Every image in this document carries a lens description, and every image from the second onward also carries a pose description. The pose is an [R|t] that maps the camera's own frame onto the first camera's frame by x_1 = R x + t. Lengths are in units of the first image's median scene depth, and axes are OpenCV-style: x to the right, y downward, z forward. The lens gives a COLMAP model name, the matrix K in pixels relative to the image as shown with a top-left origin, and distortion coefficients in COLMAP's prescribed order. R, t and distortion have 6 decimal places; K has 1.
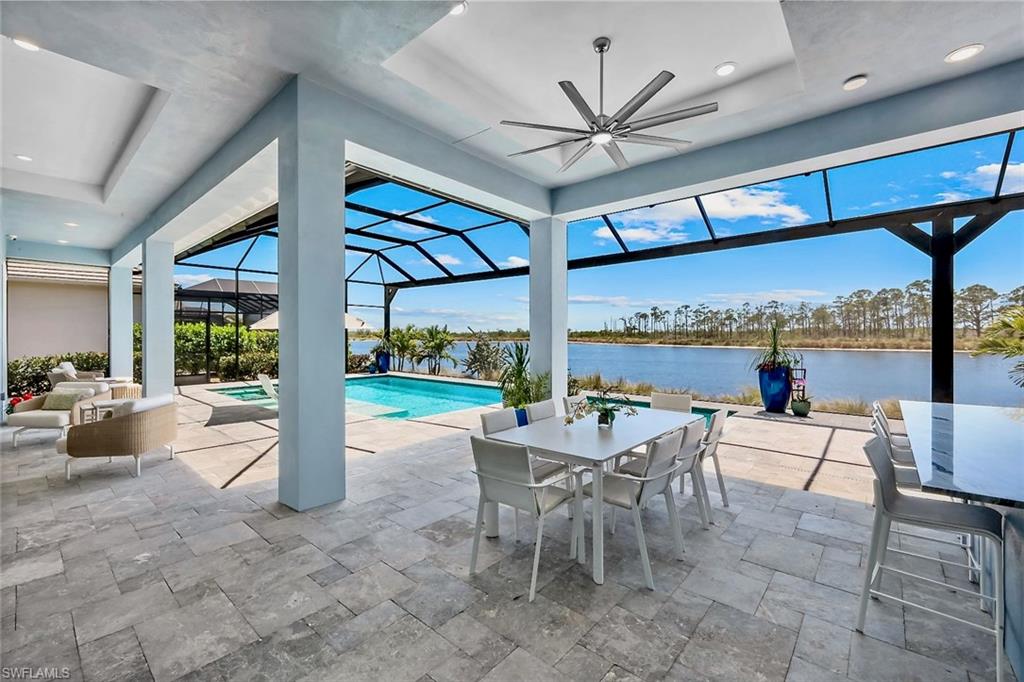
lens RADIAL K [[427.1, 0, 514.6], [0, 427.1, 336.1], [0, 0, 1]] dist [-0.001290, -0.000433]
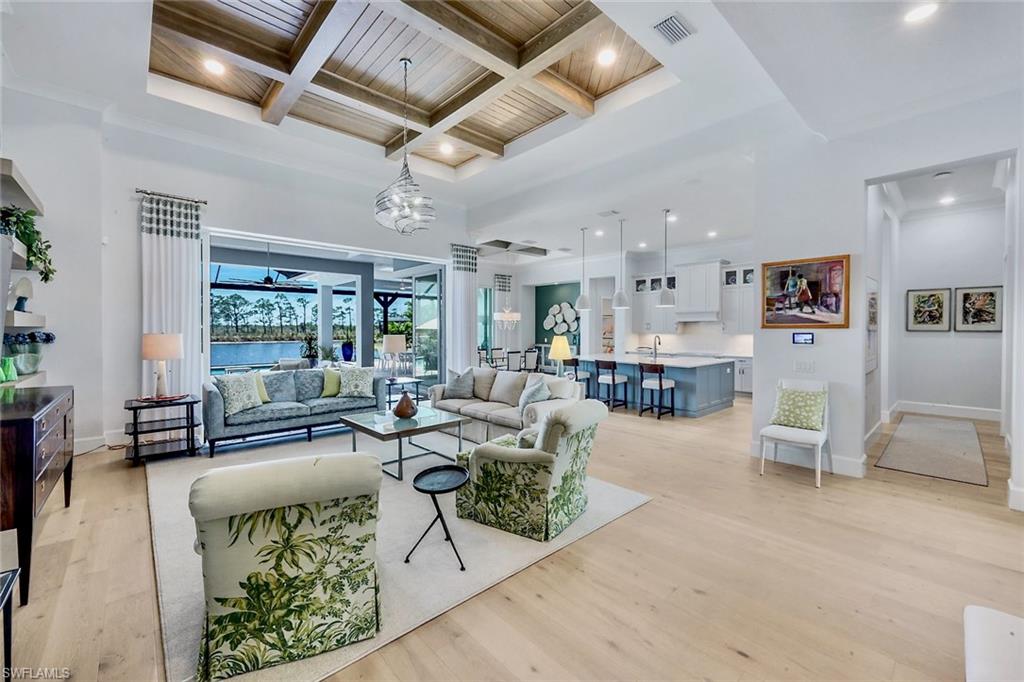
lens RADIAL K [[419.6, 0, 508.2], [0, 419.6, 338.9], [0, 0, 1]] dist [0.003178, -0.000738]
pose [[0.119951, -0.016109, 0.992649, -0.166967], [-0.001077, 0.999866, 0.016356, -0.000318], [-0.992779, -0.003030, 0.119918, -0.026107]]
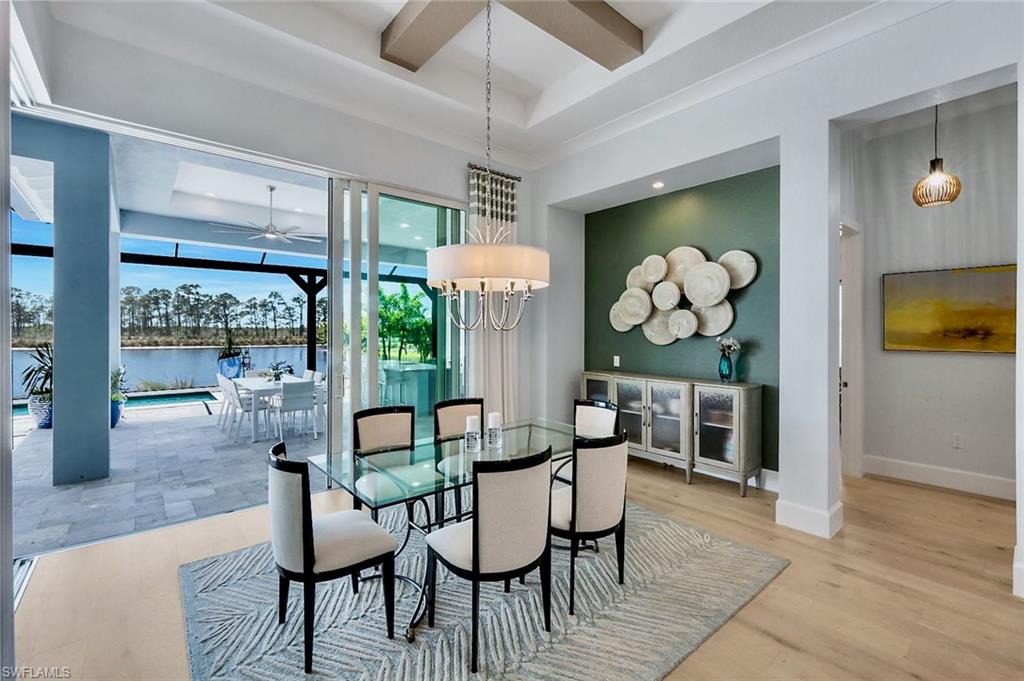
lens RADIAL K [[453.9, 0, 501.2], [0, 453.9, 334.1], [0, 0, 1]] dist [-0.006678, 0.000752]
pose [[0.178943, 0.004785, 0.983848, -0.067889], [-0.005169, 0.999979, -0.003923, -0.000542], [-0.983846, -0.004383, 0.178964, -0.016693]]
